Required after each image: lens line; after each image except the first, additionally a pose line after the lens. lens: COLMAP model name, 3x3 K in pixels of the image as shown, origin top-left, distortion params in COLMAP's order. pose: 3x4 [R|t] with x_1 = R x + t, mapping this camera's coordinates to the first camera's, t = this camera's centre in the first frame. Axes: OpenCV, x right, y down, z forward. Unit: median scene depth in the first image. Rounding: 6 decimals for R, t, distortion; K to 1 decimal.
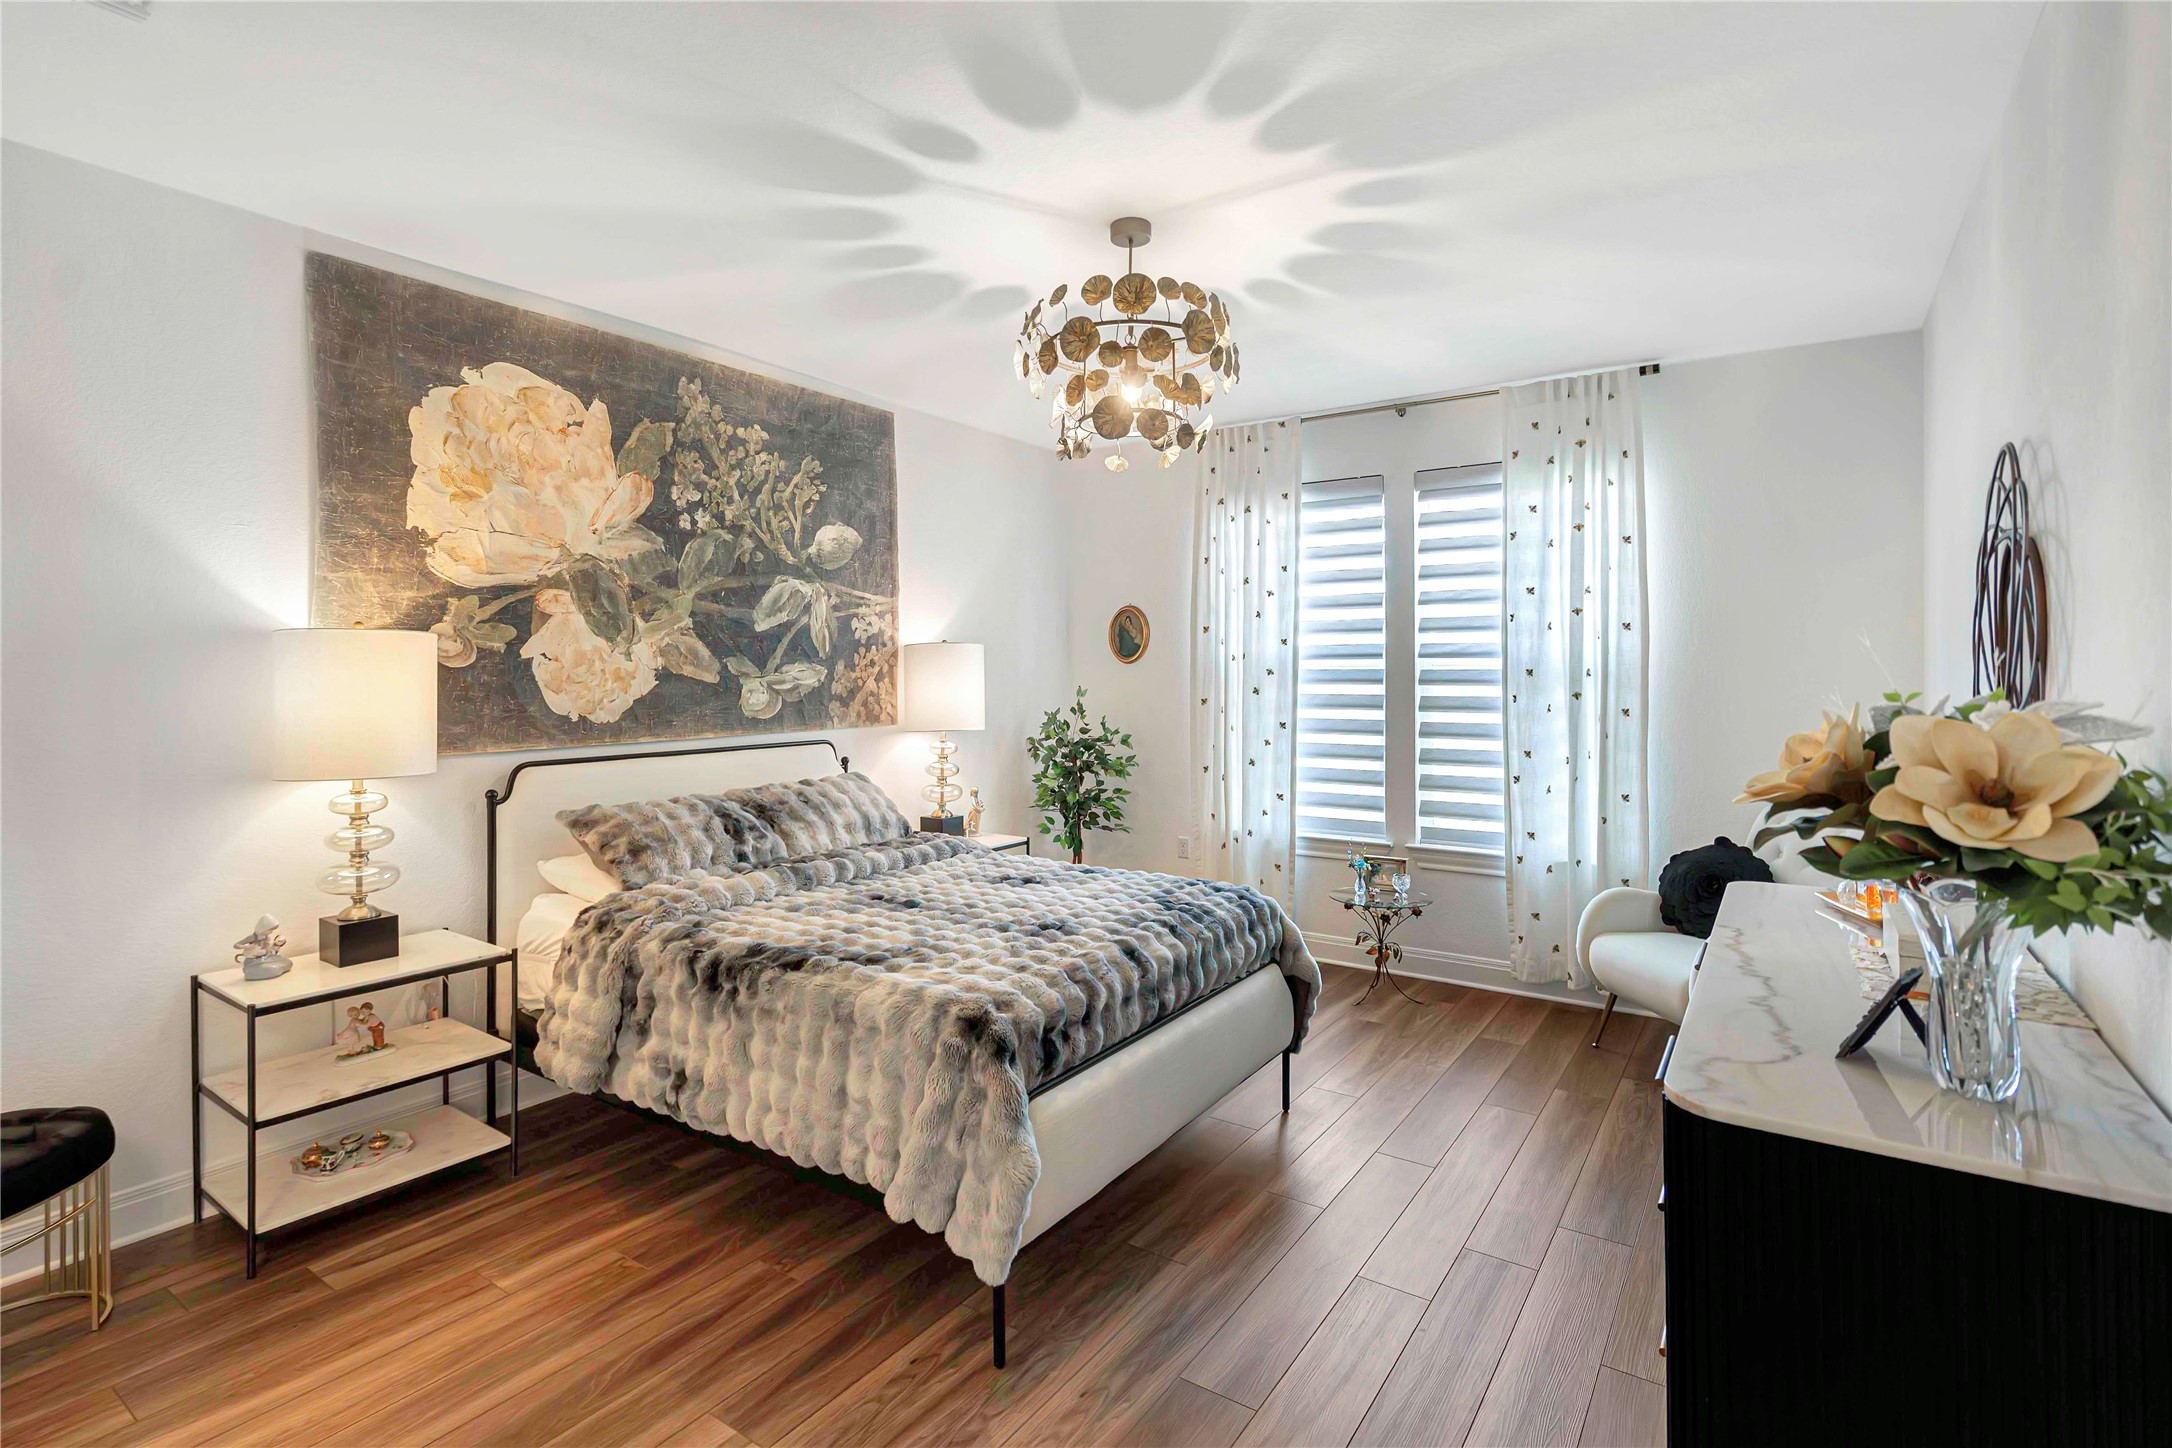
lens RADIAL K [[994.0, 0, 1065.6], [0, 994.0, 674.7], [0, 0, 1]] dist [-0.003110, 0.002049]
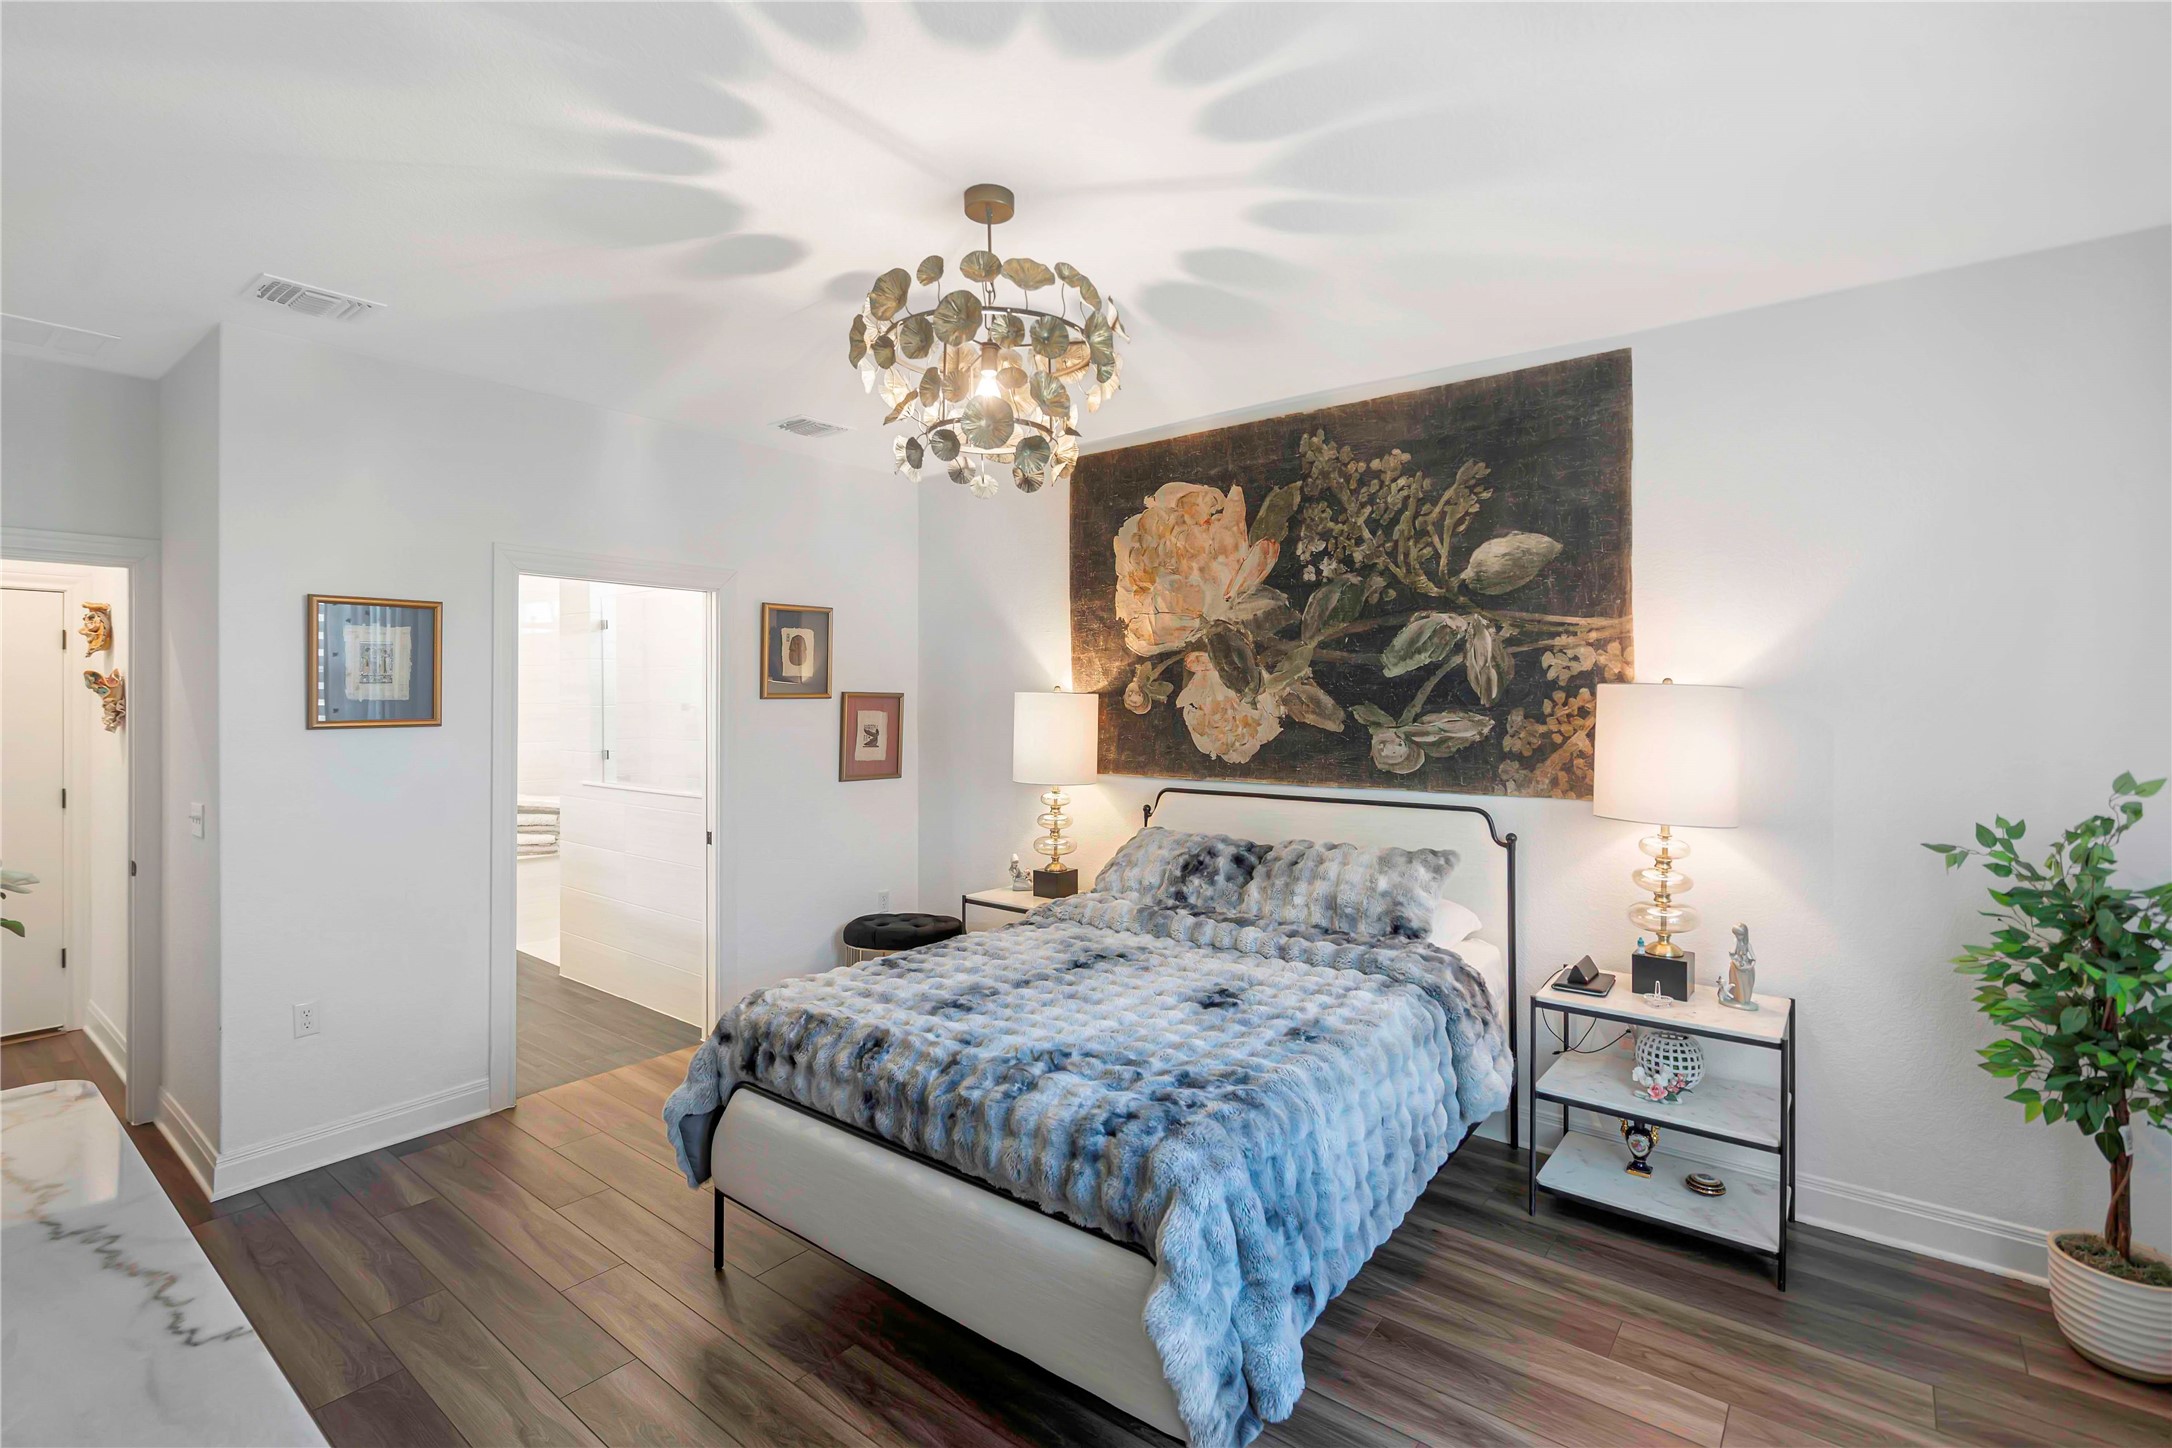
lens RADIAL K [[994.0, 0, 1081.1], [0, 994.0, 716.9], [0, 0, 1]] dist [-0.003110, 0.002049]
pose [[-0.034283, 0.007626, -0.999383, 0.647294], [-0.012890, 0.999884, 0.008072, -0.011351], [0.999329, 0.013159, -0.034181, 0.796044]]
